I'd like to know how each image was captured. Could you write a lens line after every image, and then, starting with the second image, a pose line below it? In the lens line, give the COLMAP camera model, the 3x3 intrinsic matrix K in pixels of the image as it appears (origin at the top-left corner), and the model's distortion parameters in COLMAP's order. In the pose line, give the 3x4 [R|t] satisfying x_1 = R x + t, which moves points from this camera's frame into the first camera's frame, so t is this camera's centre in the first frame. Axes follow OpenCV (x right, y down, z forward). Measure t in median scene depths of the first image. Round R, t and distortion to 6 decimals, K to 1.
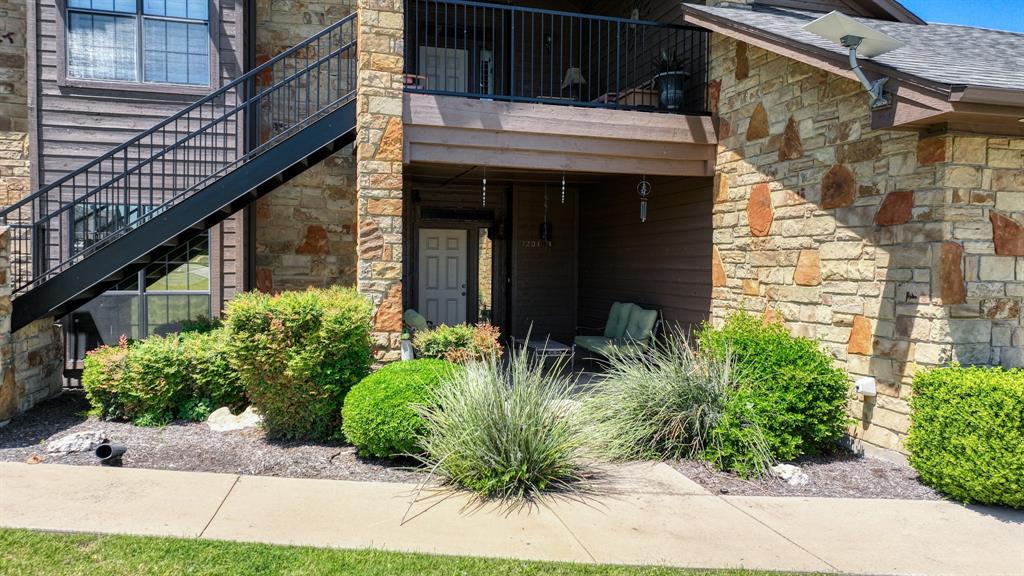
lens RADIAL K [[723.8, 0, 507.9], [0, 723.8, 290.8], [0, 0, 1]] dist [-0.000657, 0.008283]
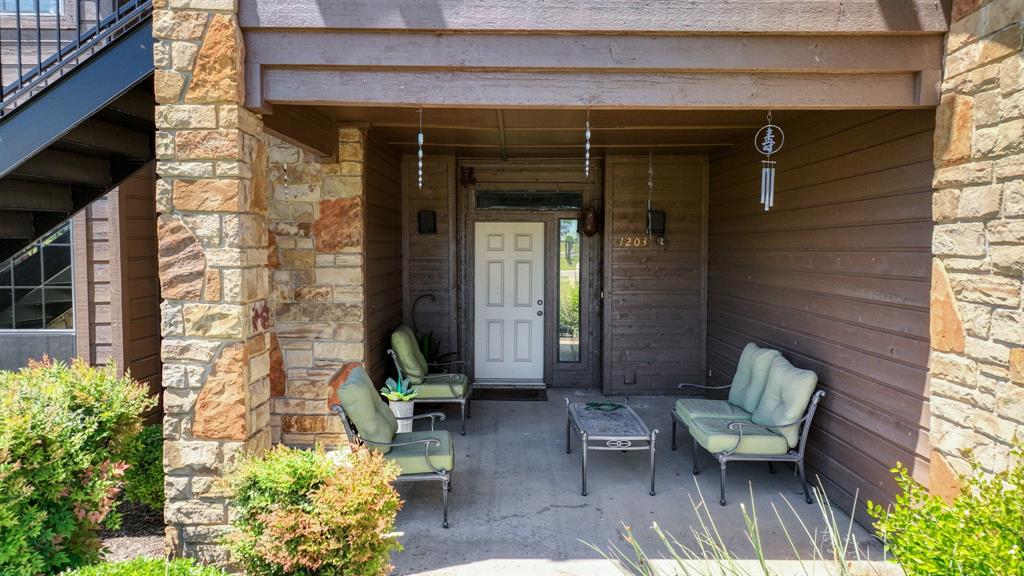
lens RADIAL K [[723.8, 0, 507.9], [0, 723.8, 290.8], [0, 0, 1]] dist [-0.000657, 0.008283]
pose [[0.966021, 0.006586, -0.258379, 0.148708], [-0.000861, 0.999752, 0.022264, -0.054756], [0.258462, -0.021285, 0.965787, 0.509708]]
